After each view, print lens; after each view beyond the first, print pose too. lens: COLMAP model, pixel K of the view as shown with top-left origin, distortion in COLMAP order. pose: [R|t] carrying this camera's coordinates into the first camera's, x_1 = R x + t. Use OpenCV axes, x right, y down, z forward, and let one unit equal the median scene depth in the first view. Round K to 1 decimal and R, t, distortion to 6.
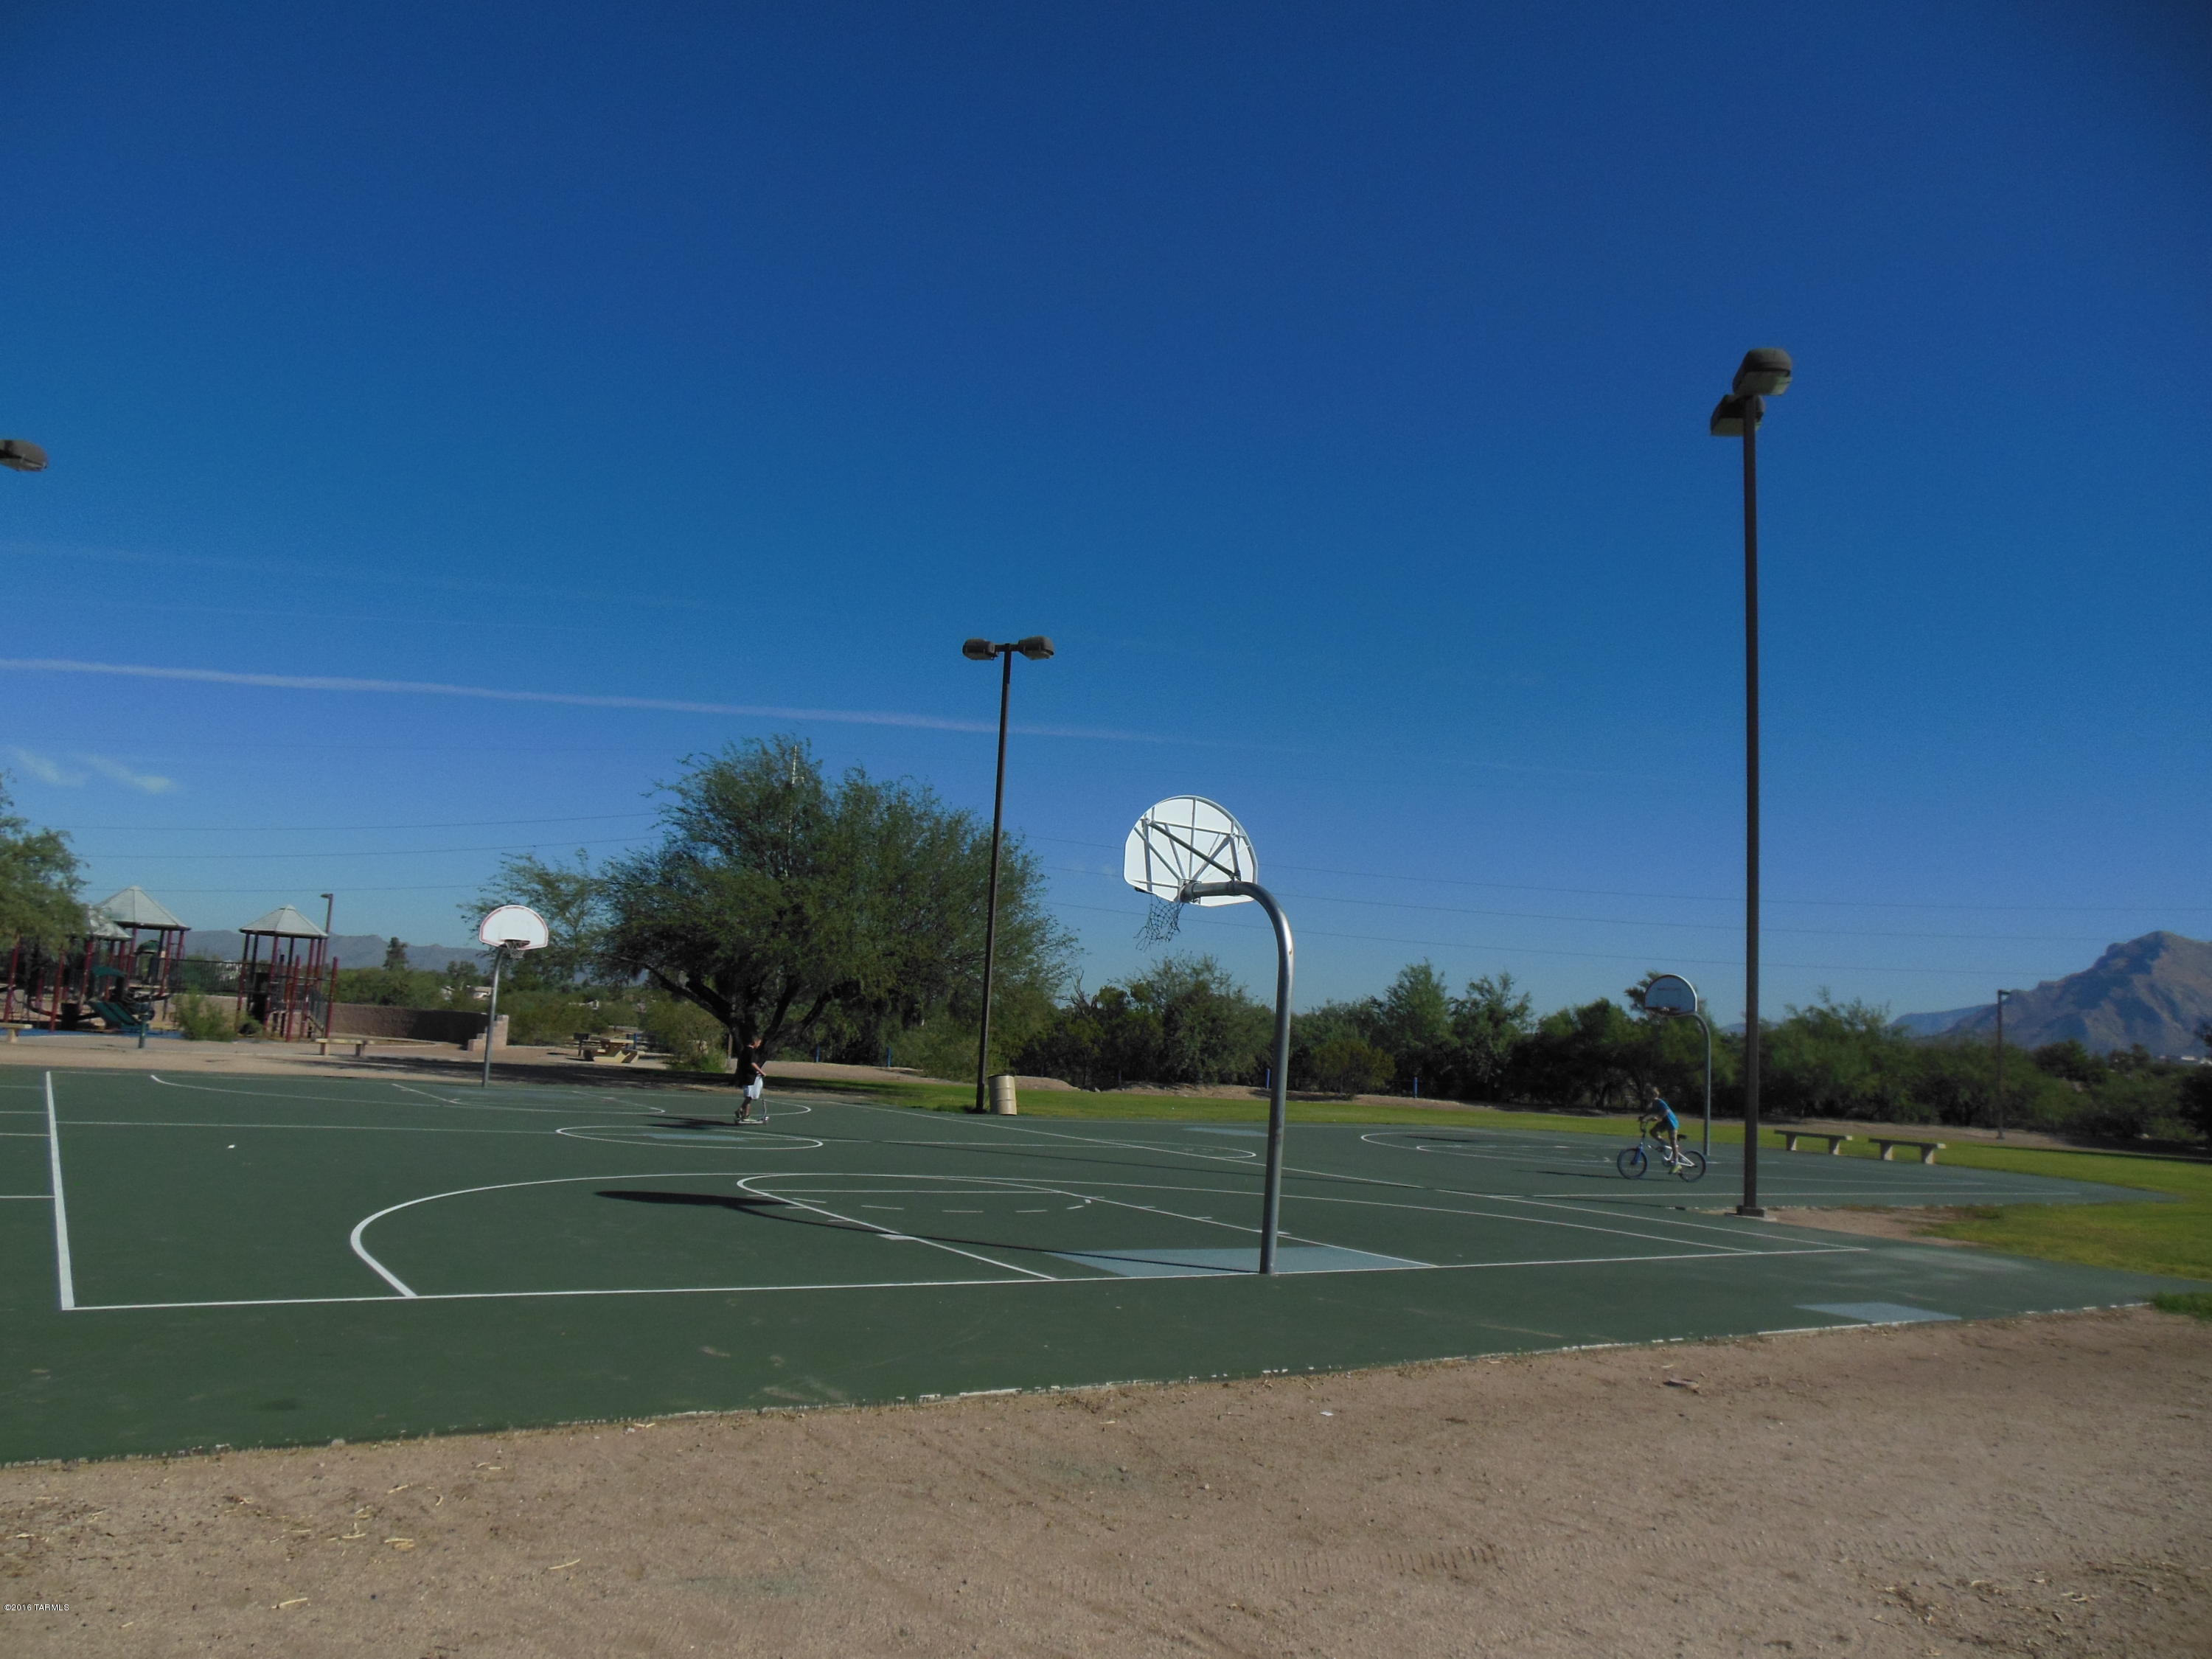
lens RADIAL K [[1630.0, 0, 1106.0], [0, 1630.0, 829.5], [0, 0, 1]] dist [-0.074064, 0.108401]
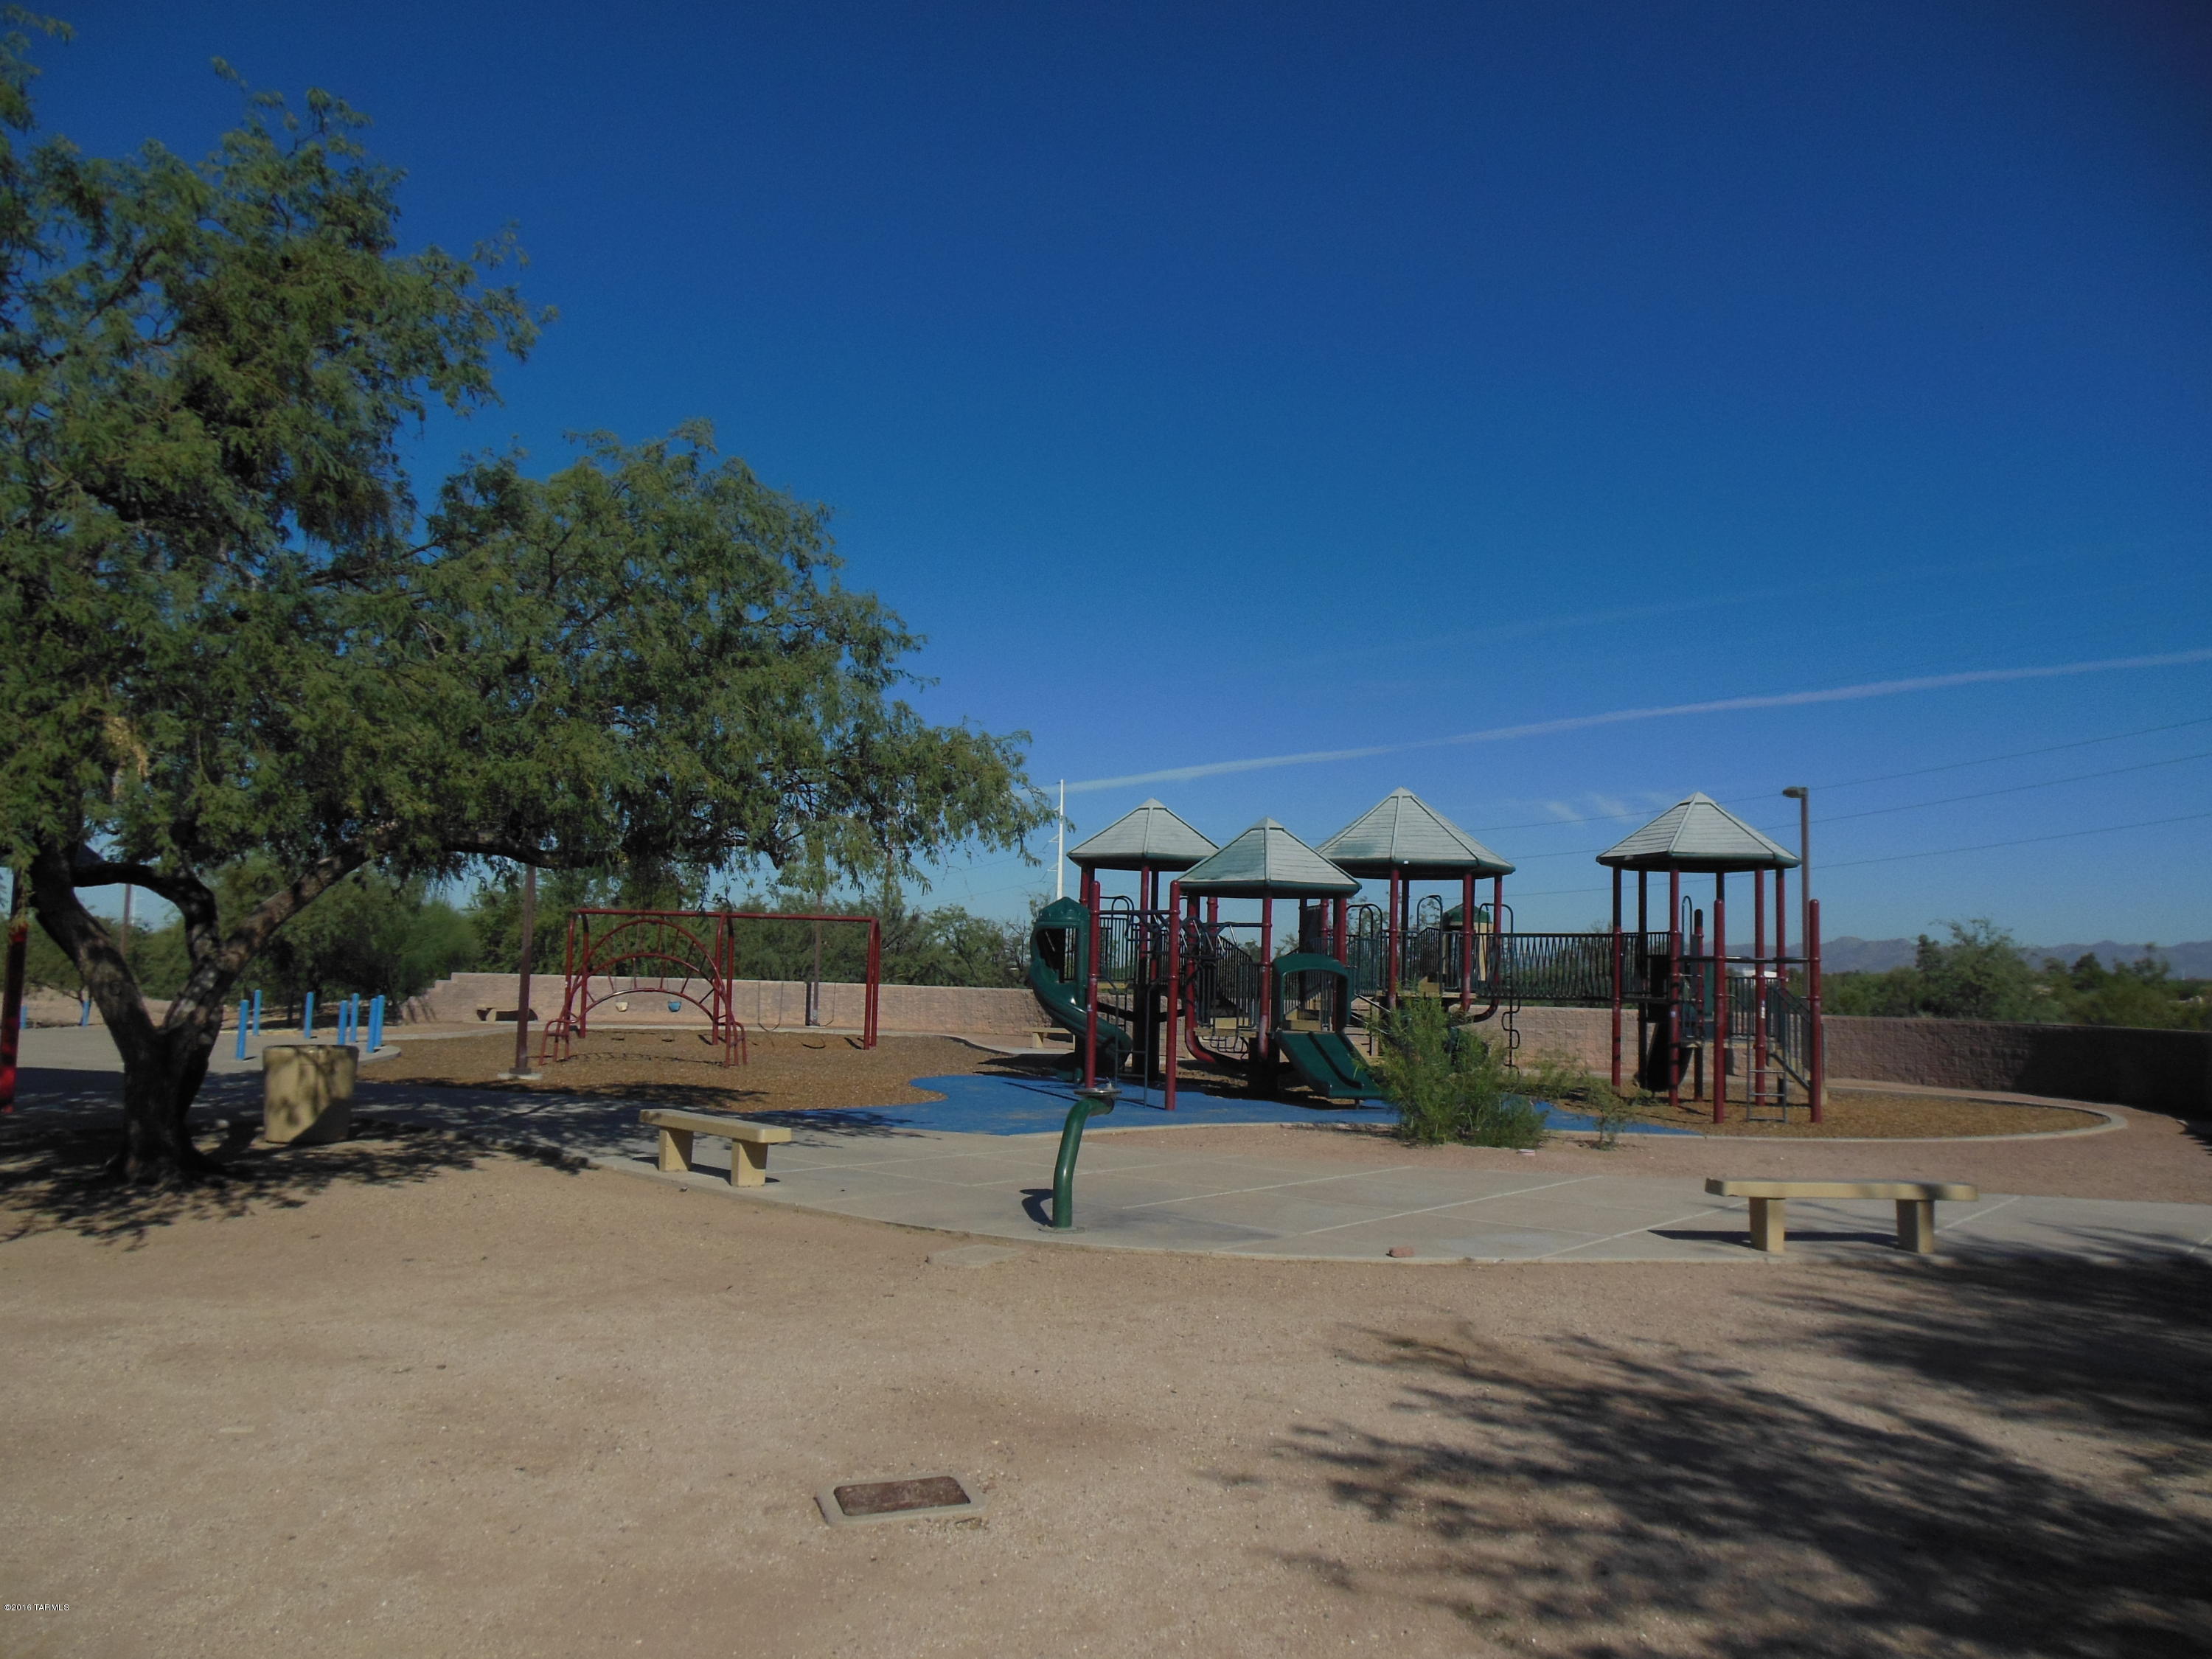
lens RADIAL K [[1630.0, 0, 1106.0], [0, 1630.0, 829.5], [0, 0, 1]] dist [-0.074064, 0.108401]
pose [[0.633720, -0.108154, -0.765965, -0.279892], [0.105803, 0.992991, -0.052674, 0.062838], [0.766293, -0.047660, 0.640721, 0.606531]]
